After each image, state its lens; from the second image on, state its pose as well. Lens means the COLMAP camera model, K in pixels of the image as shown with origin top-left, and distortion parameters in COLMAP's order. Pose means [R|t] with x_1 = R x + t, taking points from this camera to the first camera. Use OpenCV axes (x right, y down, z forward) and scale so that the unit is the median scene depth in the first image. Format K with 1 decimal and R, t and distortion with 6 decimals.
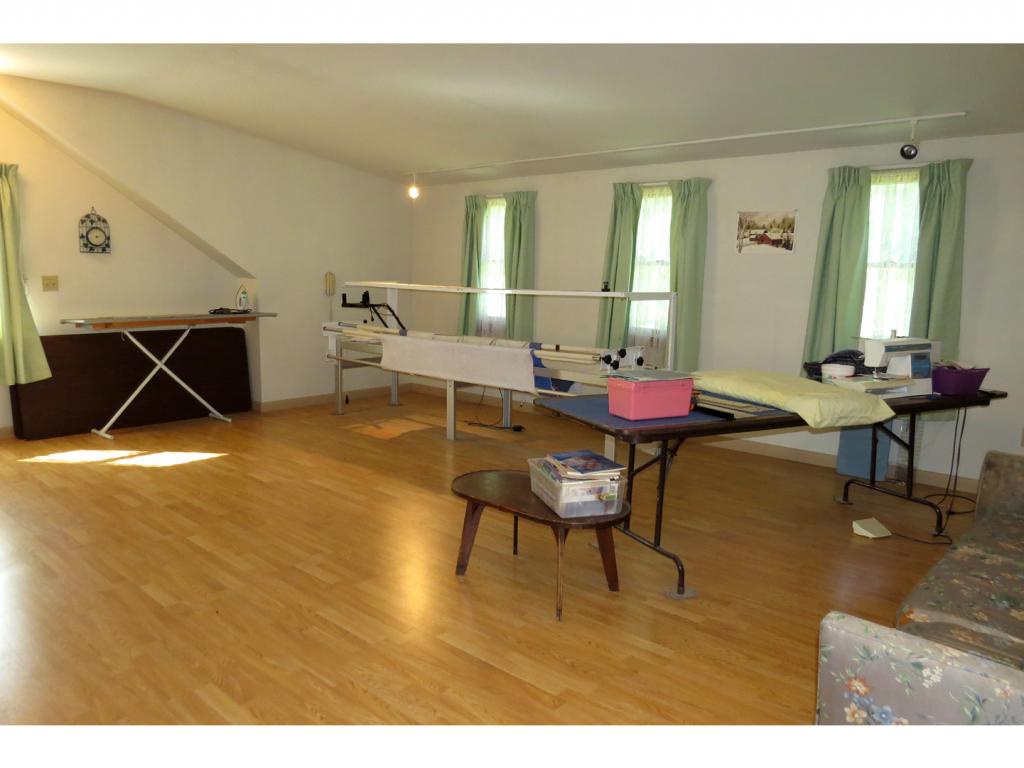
lens RADIAL K [[725.8, 0, 510.0], [0, 725.8, 383.2], [0, 0, 1]] dist [-0.024463, 0.005464]
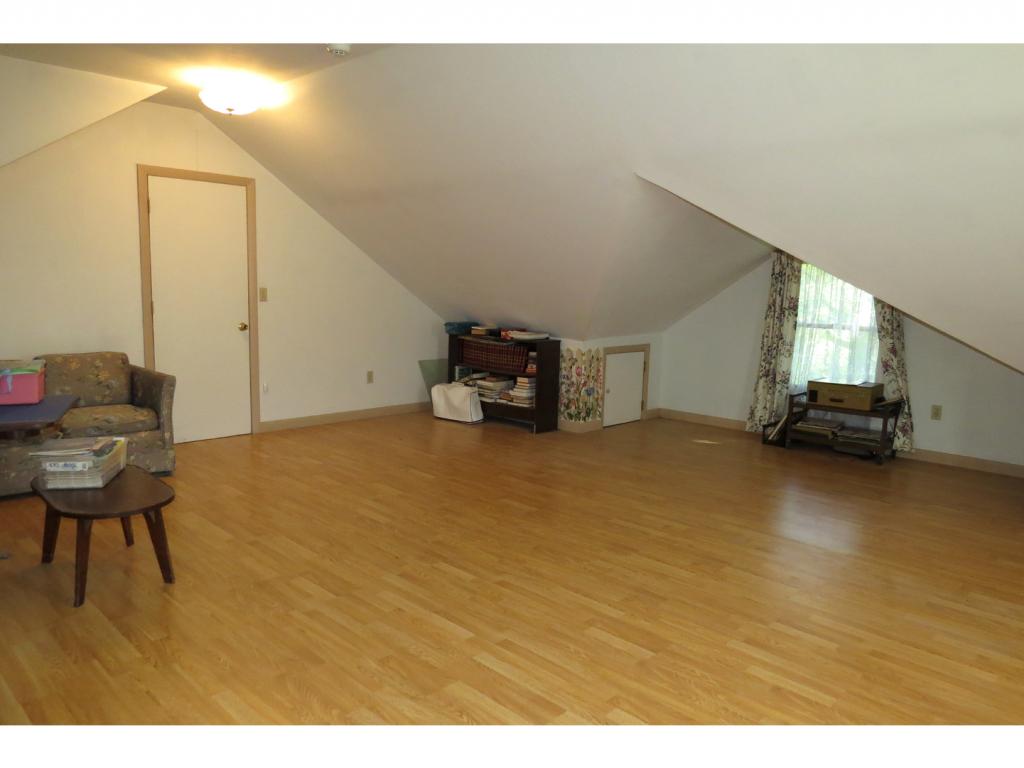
lens RADIAL K [[725.8, 0, 515.0], [0, 725.8, 385.0], [0, 0, 1]] dist [-0.024463, 0.005464]
pose [[-0.997834, -0.056221, 0.034151, -0.342812], [-0.043923, 0.955920, 0.290322, -0.183472], [-0.048968, 0.288194, -0.956319, 1.133597]]
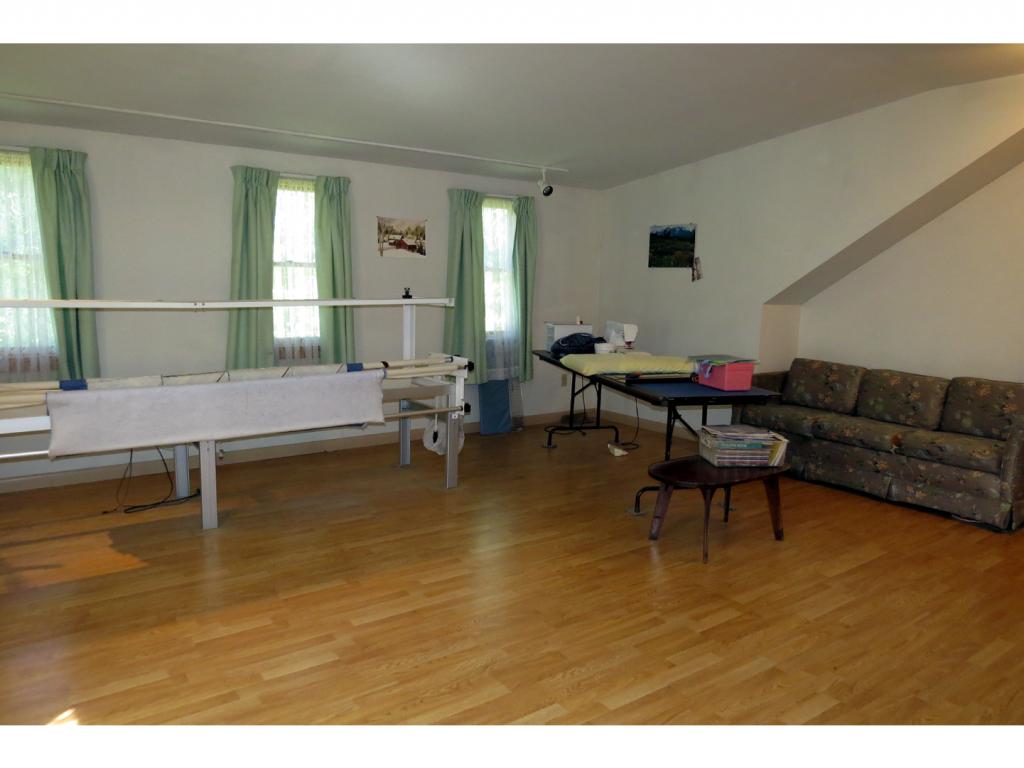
lens RADIAL K [[725.8, 0, 512.9], [0, 725.8, 387.5], [0, 0, 1]] dist [-0.024463, 0.005464]
pose [[0.213457, -0.156667, 0.964309, -0.706653], [0.133864, 0.982439, 0.129981, -0.108685], [-0.967738, 0.101341, 0.230681, 0.619379]]
